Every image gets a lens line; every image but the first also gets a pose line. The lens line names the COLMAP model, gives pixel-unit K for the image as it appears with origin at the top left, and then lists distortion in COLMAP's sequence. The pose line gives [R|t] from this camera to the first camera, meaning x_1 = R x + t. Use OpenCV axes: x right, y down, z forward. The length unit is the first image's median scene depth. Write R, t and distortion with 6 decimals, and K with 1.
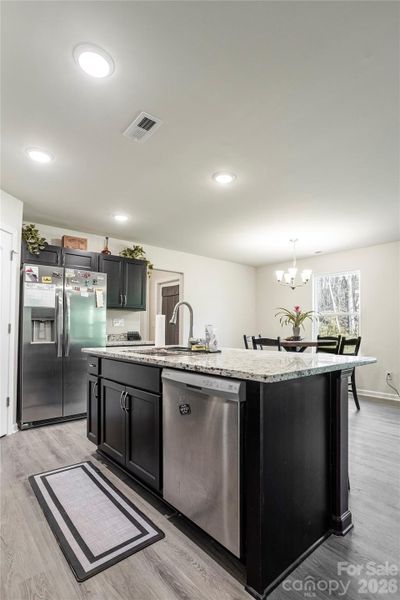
lens RADIAL K [[311.7, 0, 210.3], [0, 311.7, 320.7], [0, 0, 1]] dist [-0.046721, 0.044886]
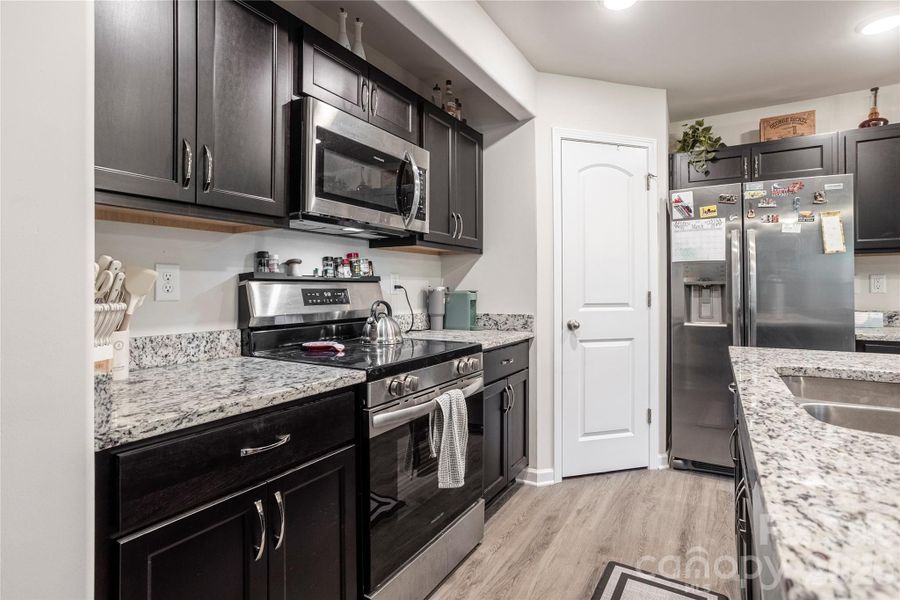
lens RADIAL K [[459.0, 0, 457.8], [0, 459.0, 282.1], [0, 0, 1]] dist [-0.040067, 0.026648]
pose [[0.337716, -0.014969, -0.941129, 0.087528], [0.026451, 0.999630, -0.006408, -0.013846], [0.940876, -0.022729, 0.337987, 0.327482]]
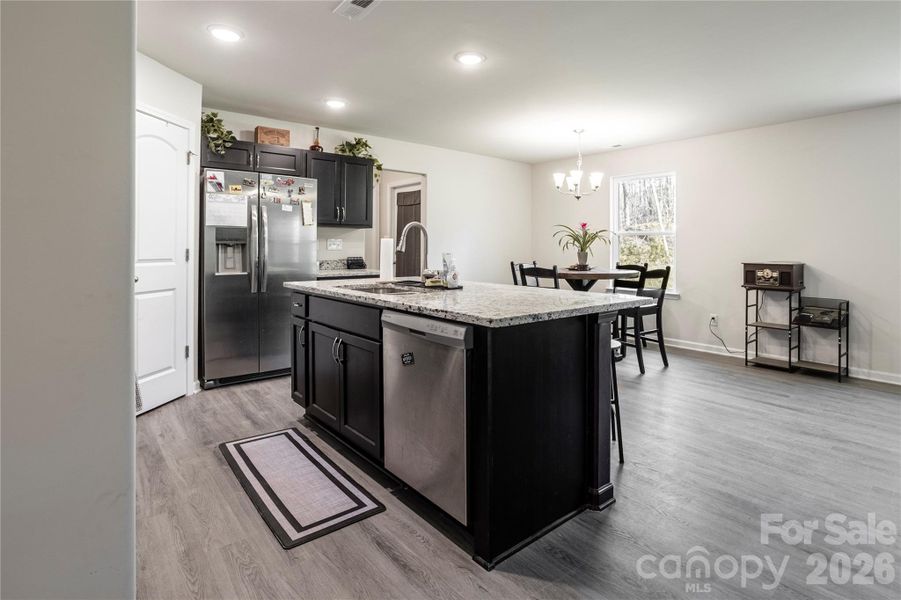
lens RADIAL K [[468.1, 0, 475.1], [0, 468.1, 251.1], [0, 0, 1]] dist [-0.046721, 0.044886]
pose [[0.999992, 0.003880, -0.000795, 0.051013], [-0.003853, 0.999488, 0.031758, -0.023485], [0.000918, -0.031754, 0.999495, -0.127908]]
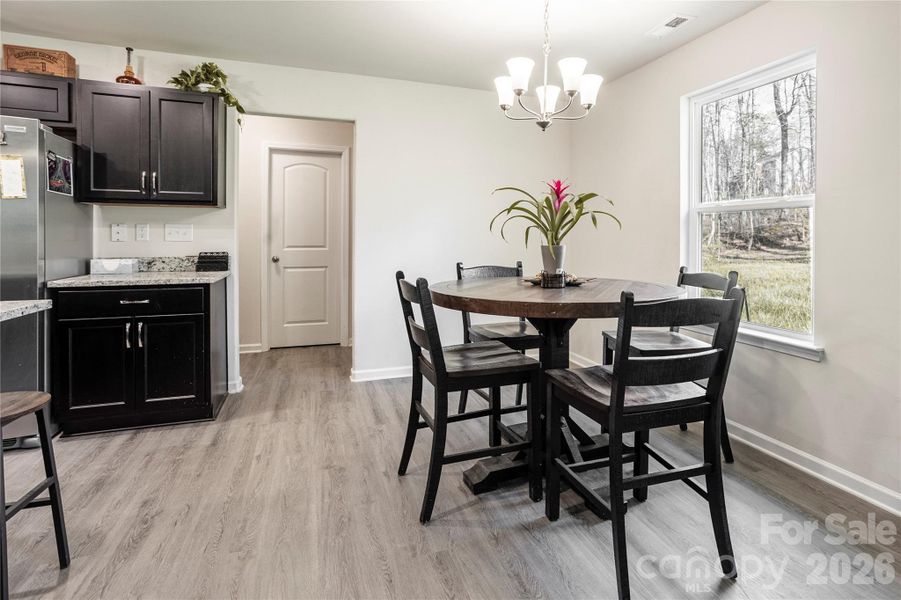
lens RADIAL K [[468.1, 0, 475.1], [0, 468.1, 251.1], [0, 0, 1]] dist [-0.046721, 0.044886]
pose [[0.934167, 0.011171, -0.356662, 0.556740], [0.006135, 0.998859, 0.047355, 0.003103], [0.356784, -0.046425, 0.933033, 0.750138]]
